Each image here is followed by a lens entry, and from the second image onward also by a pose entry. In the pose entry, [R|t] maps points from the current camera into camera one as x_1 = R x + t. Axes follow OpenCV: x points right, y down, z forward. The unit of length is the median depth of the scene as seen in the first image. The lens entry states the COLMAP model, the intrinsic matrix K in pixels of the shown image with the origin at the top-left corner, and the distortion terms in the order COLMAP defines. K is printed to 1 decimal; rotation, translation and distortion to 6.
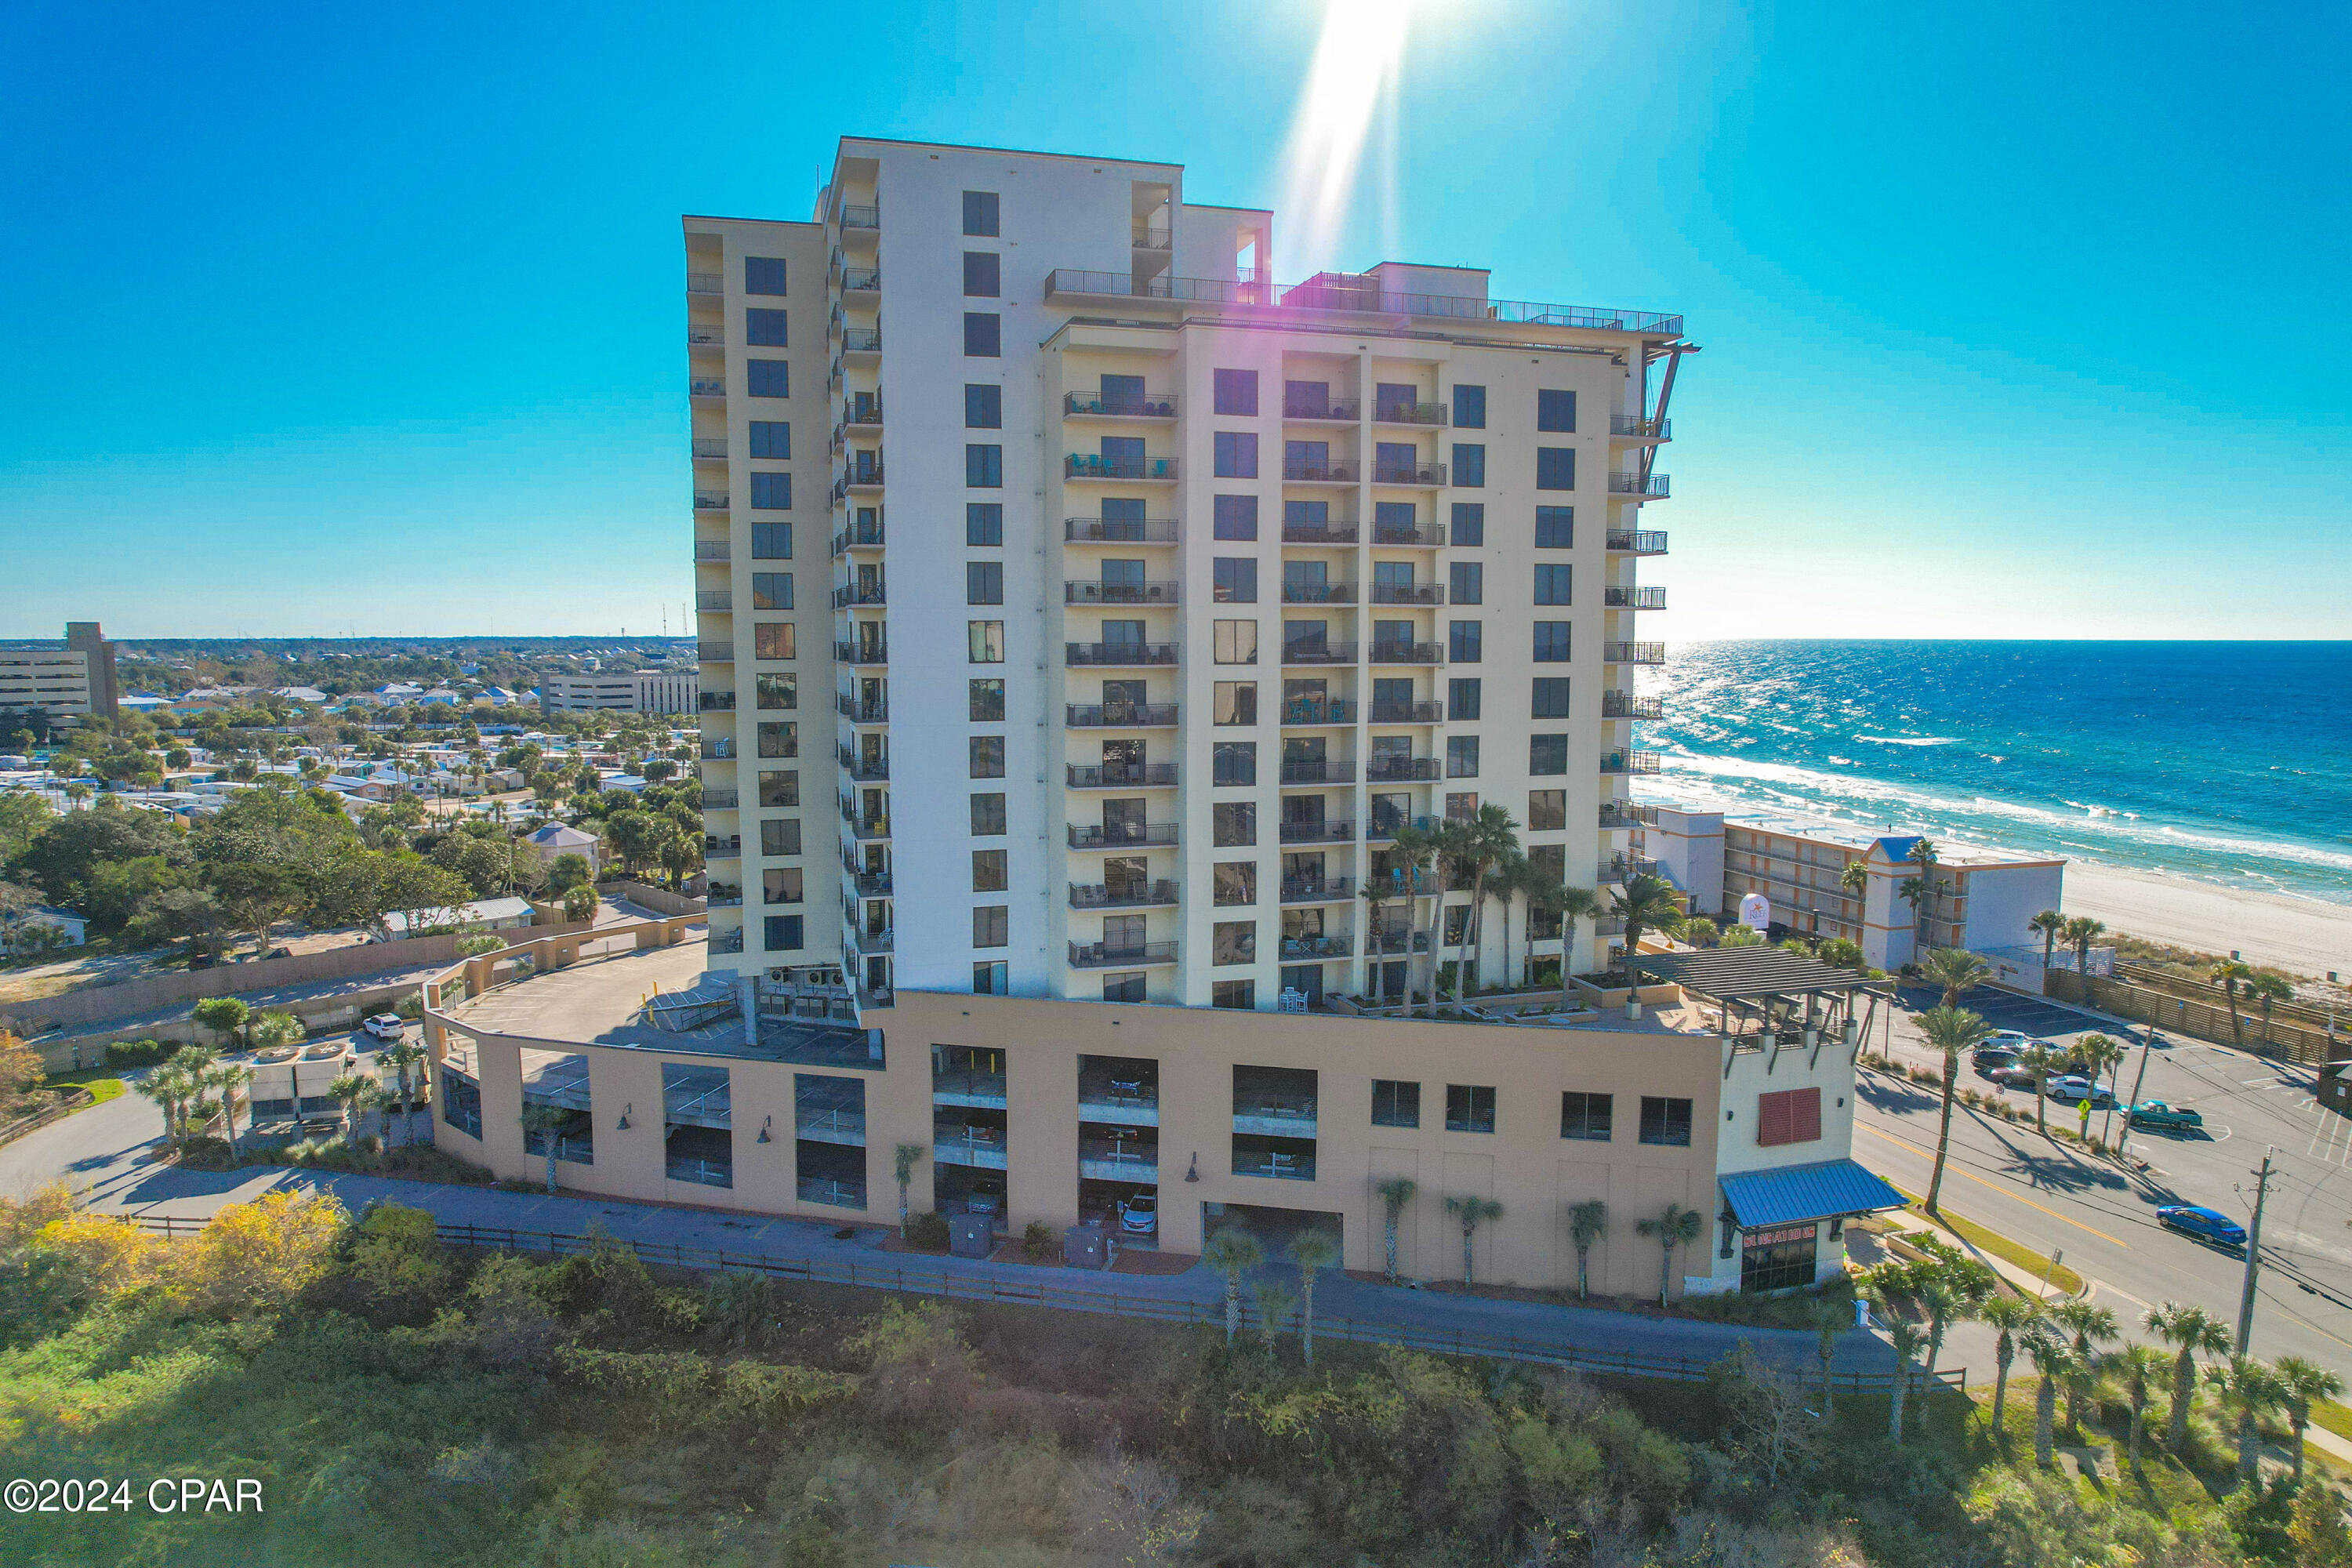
lens RADIAL K [[1497.7, 0, 1191.1], [0, 1497.7, 792.3], [0, 0, 1]] dist [-0.071260, 0.059616]
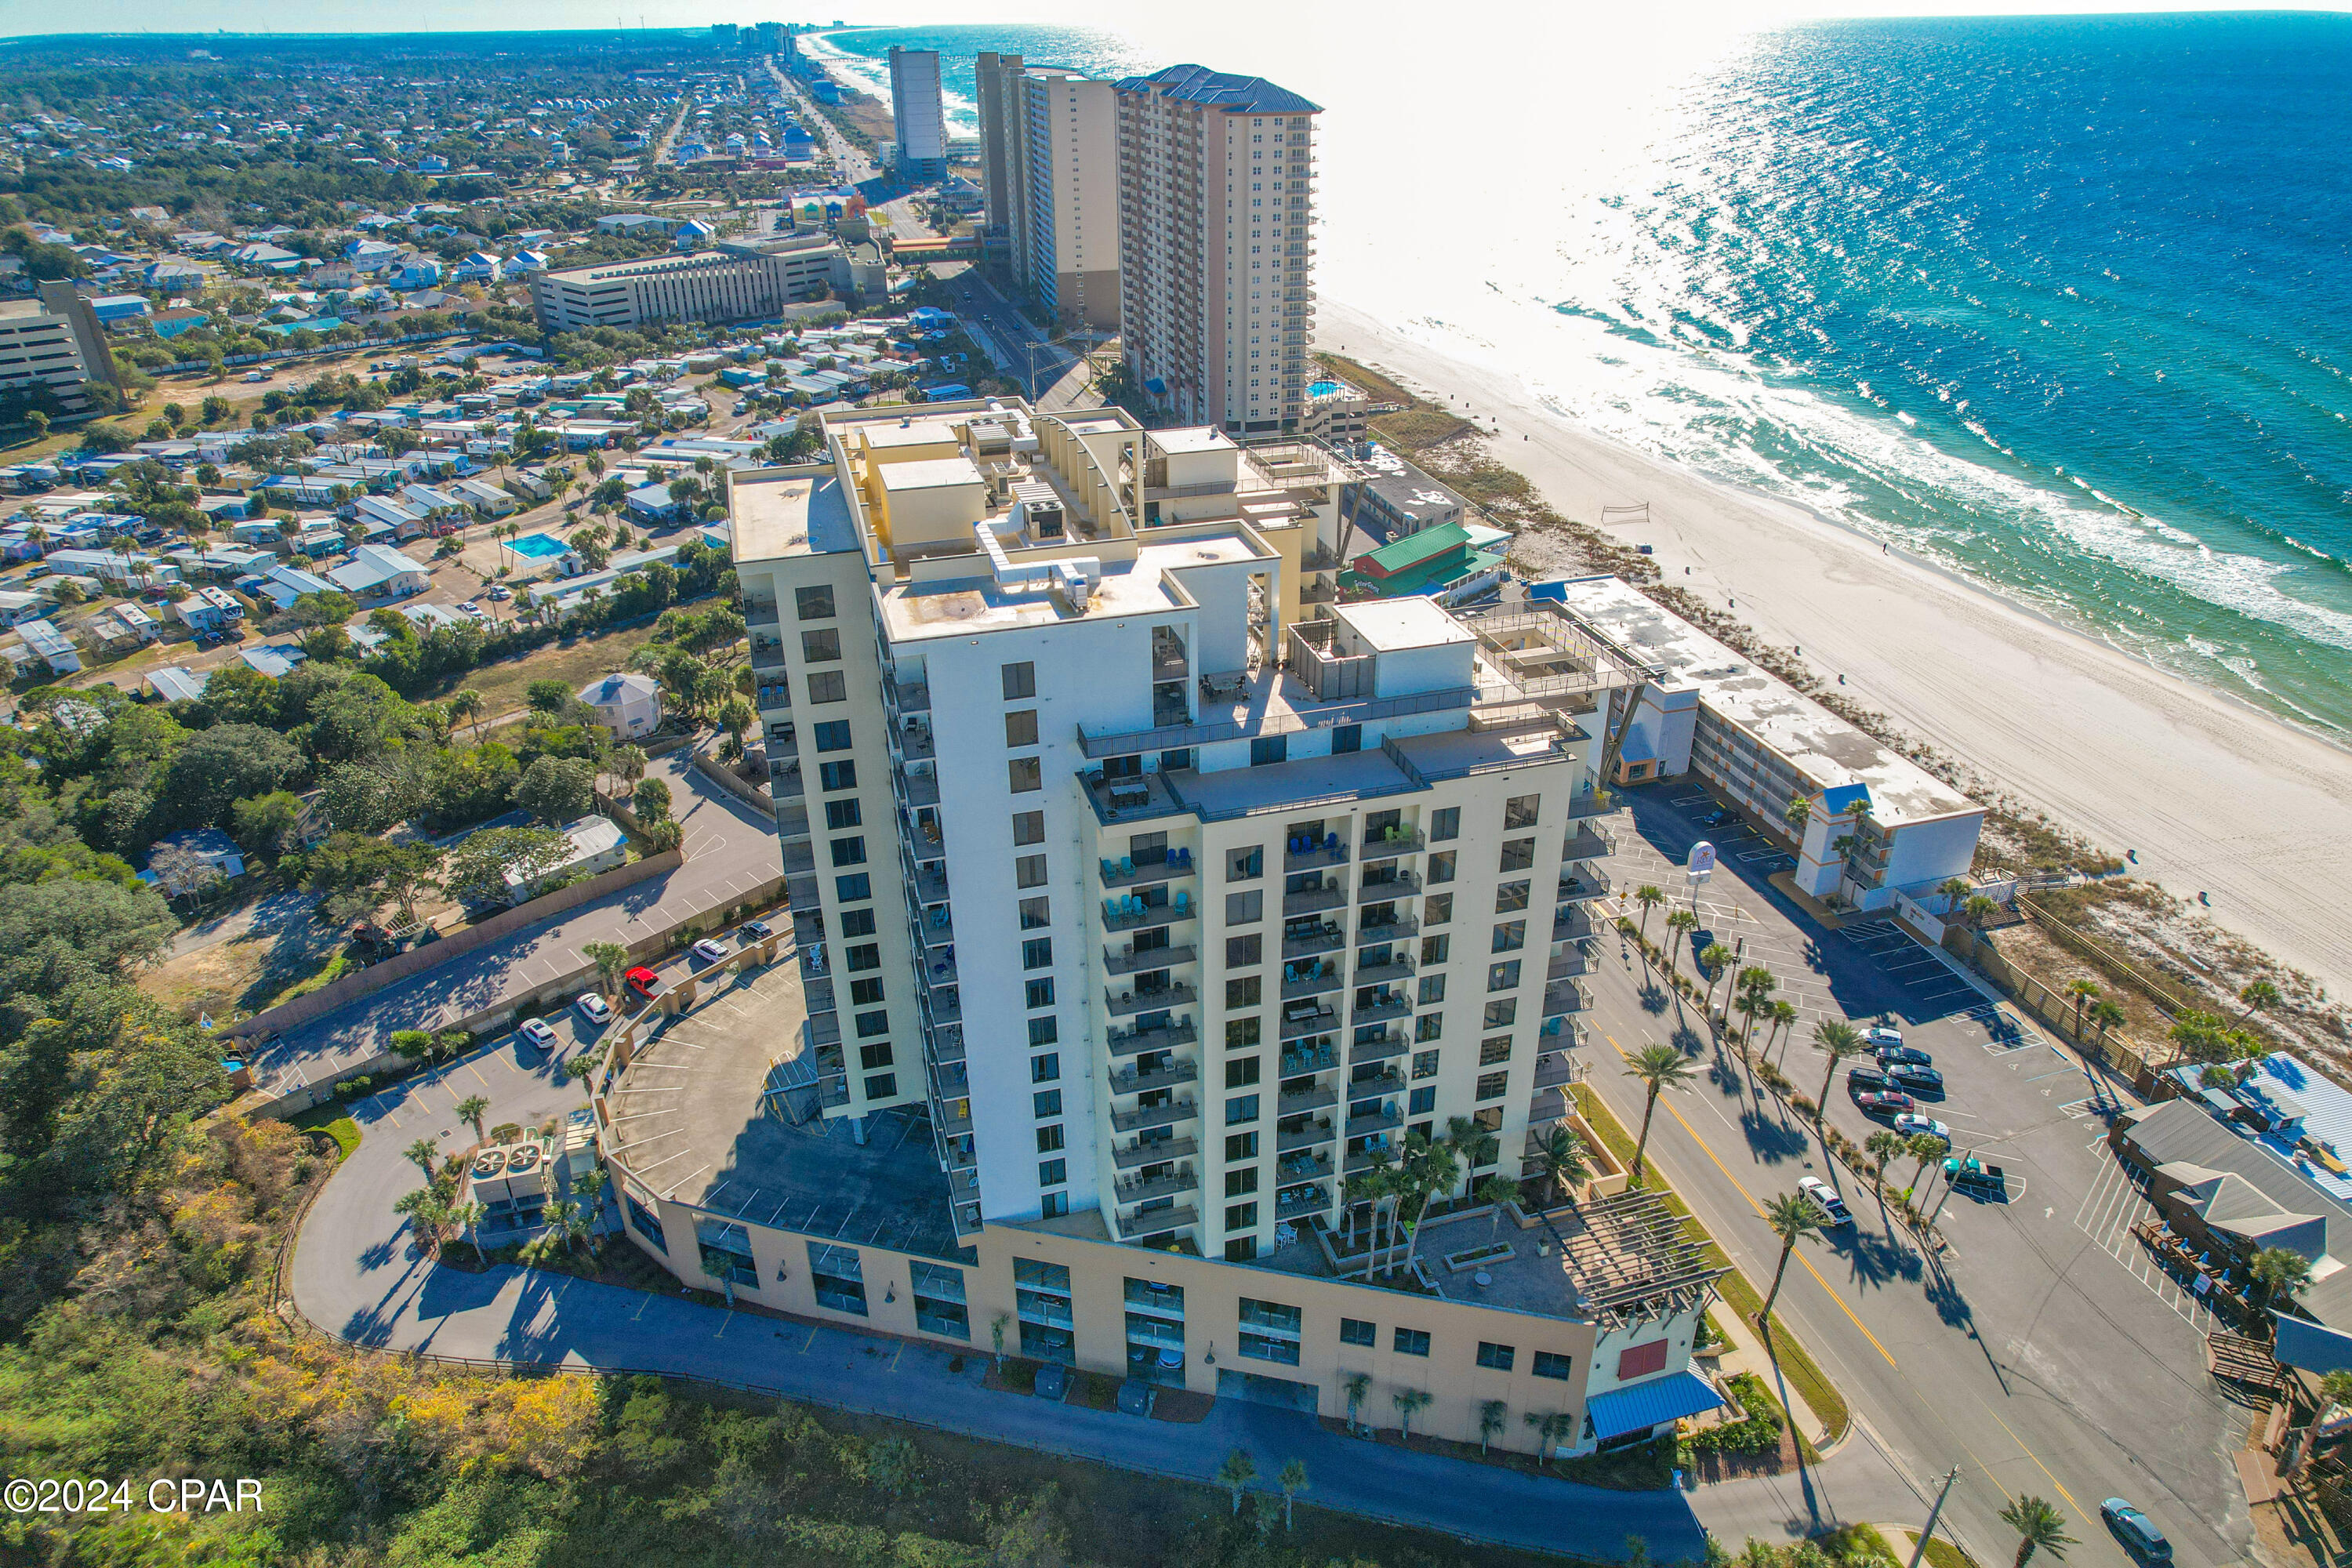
lens RADIAL K [[1497.7, 0, 1191.1], [0, 1497.7, 792.3], [0, 0, 1]] dist [-0.071260, 0.059616]
pose [[0.999941, -0.005059, -0.009626, -0.000490], [0.008190, 0.932684, 0.360601, -0.694922], [0.007154, -0.360659, 0.932670, -0.086187]]
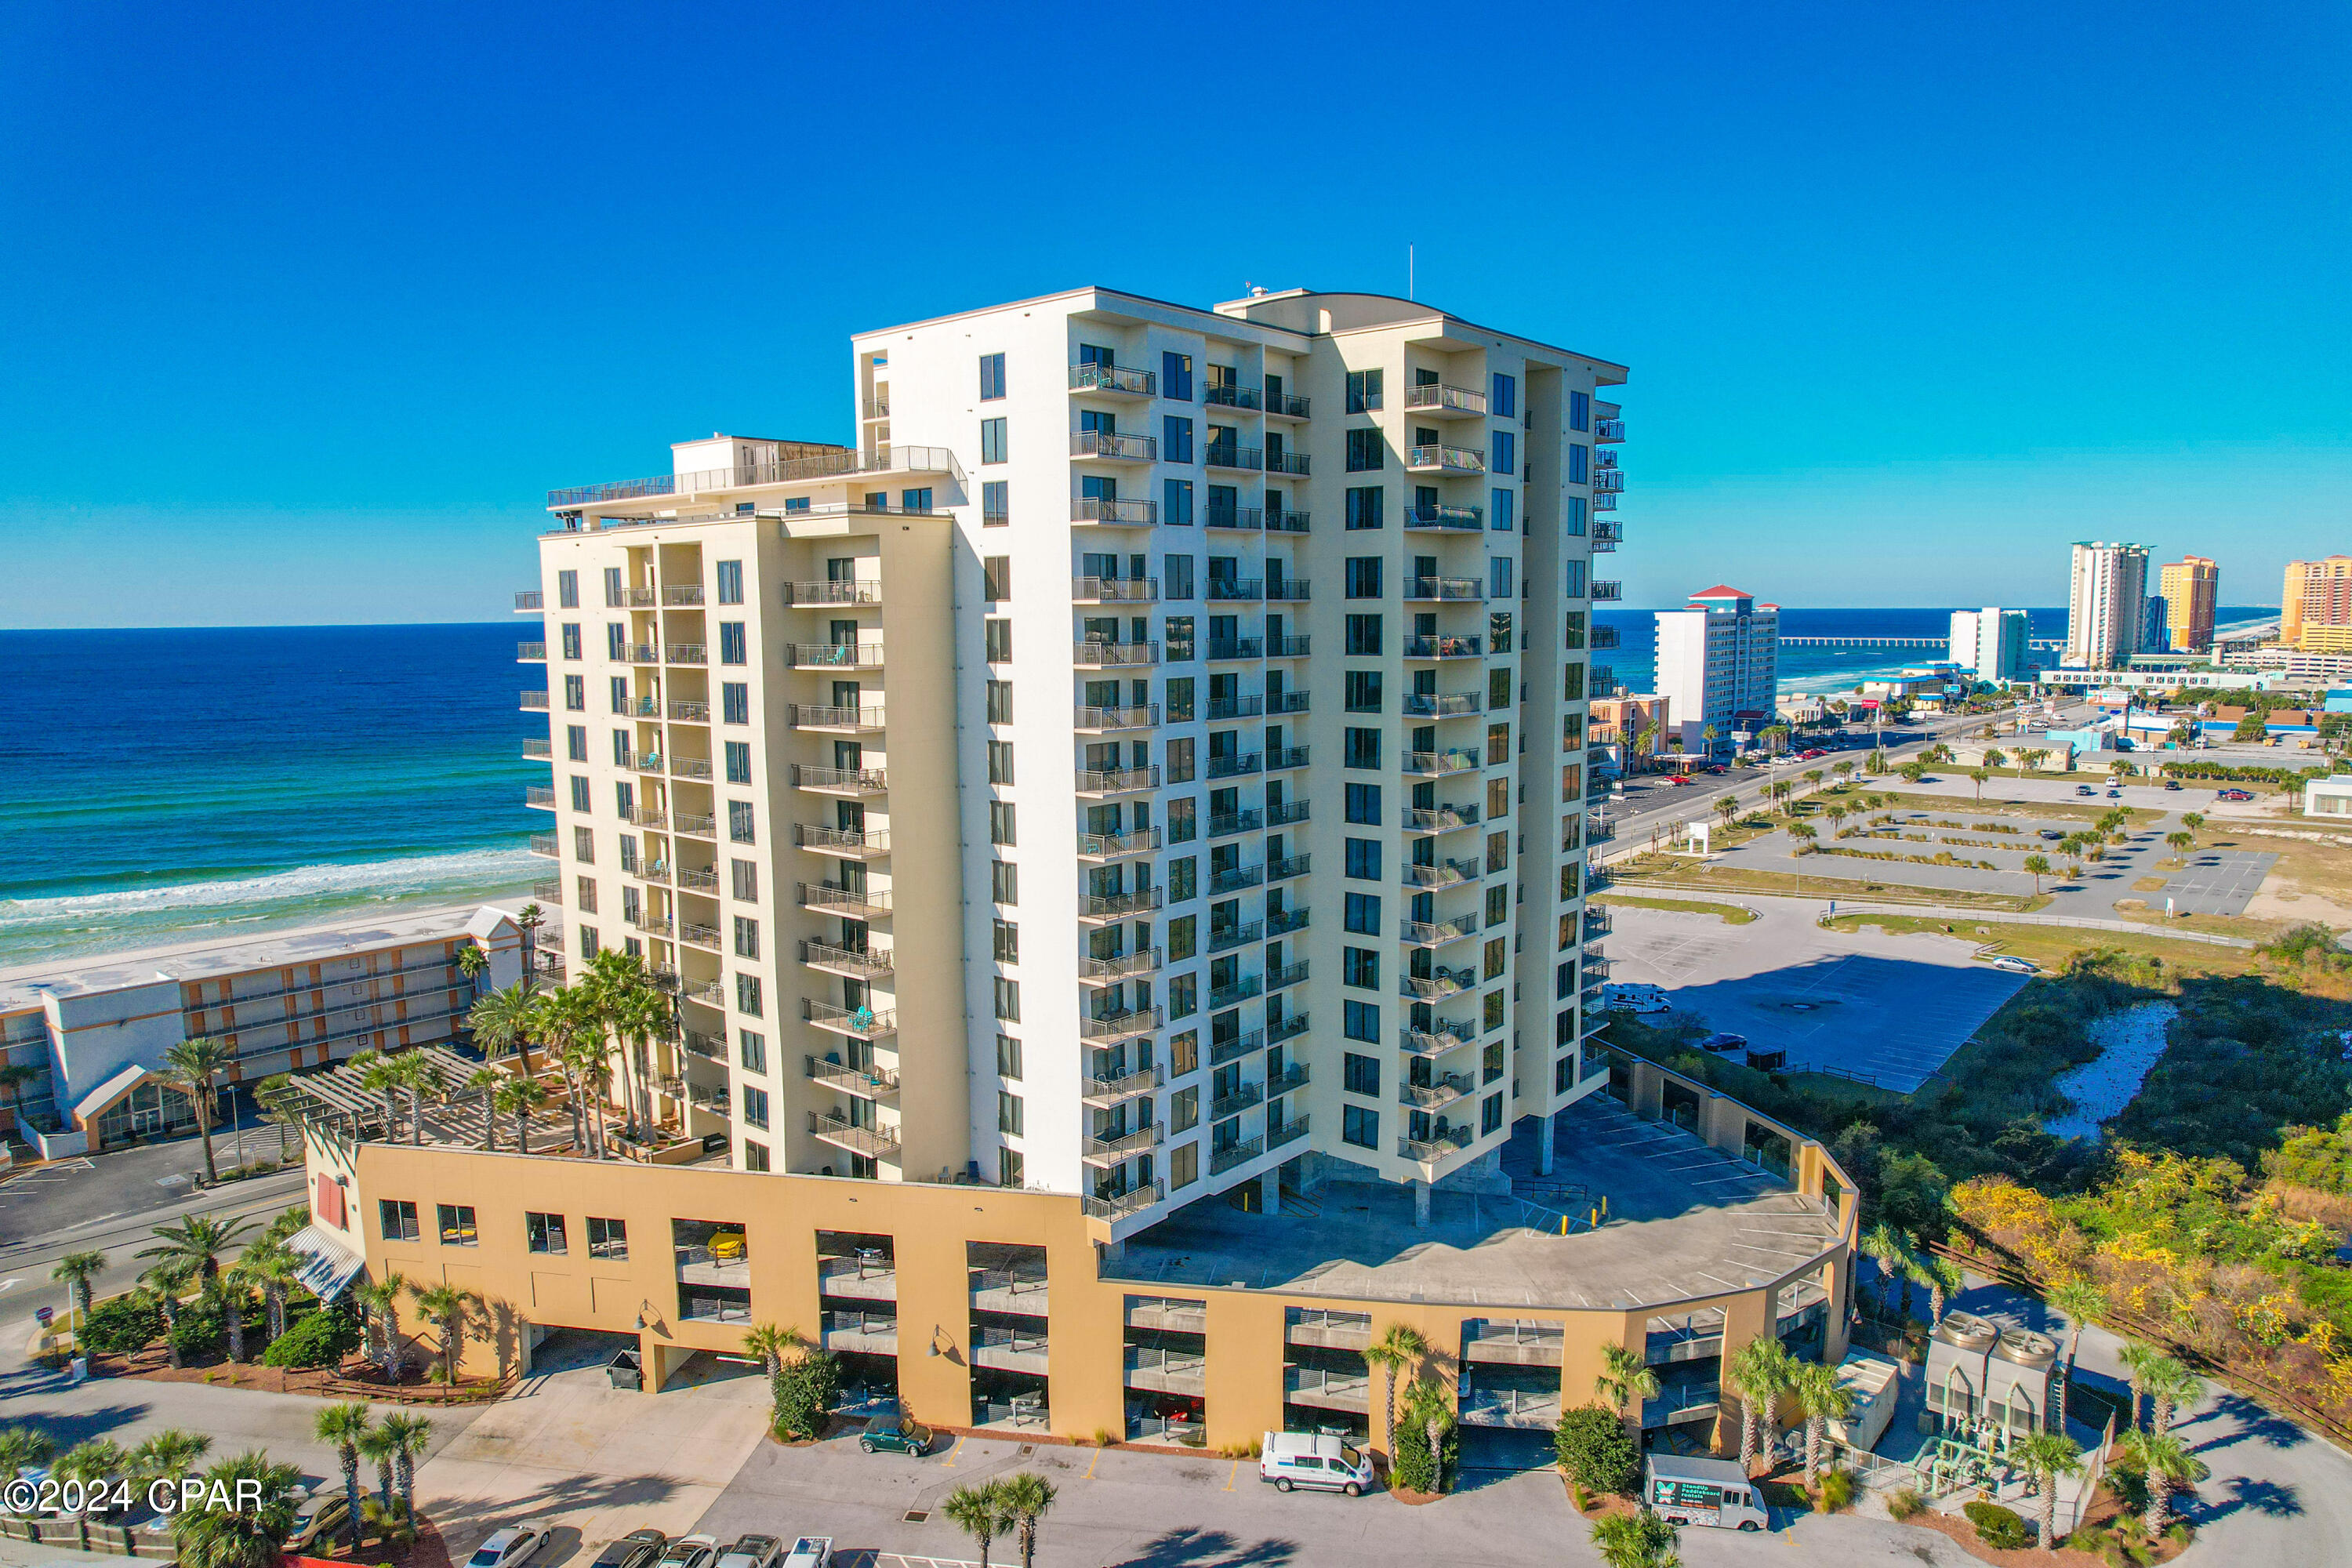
lens RADIAL K [[1497.7, 0, 1191.1], [0, 1497.7, 792.3], [0, 0, 1]] dist [-0.071260, 0.059616]
pose [[-0.540166, -0.104362, 0.835062, -1.177271], [0.107175, 0.975670, 0.191262, -0.375674], [-0.834706, 0.192811, -0.515839, 2.021782]]
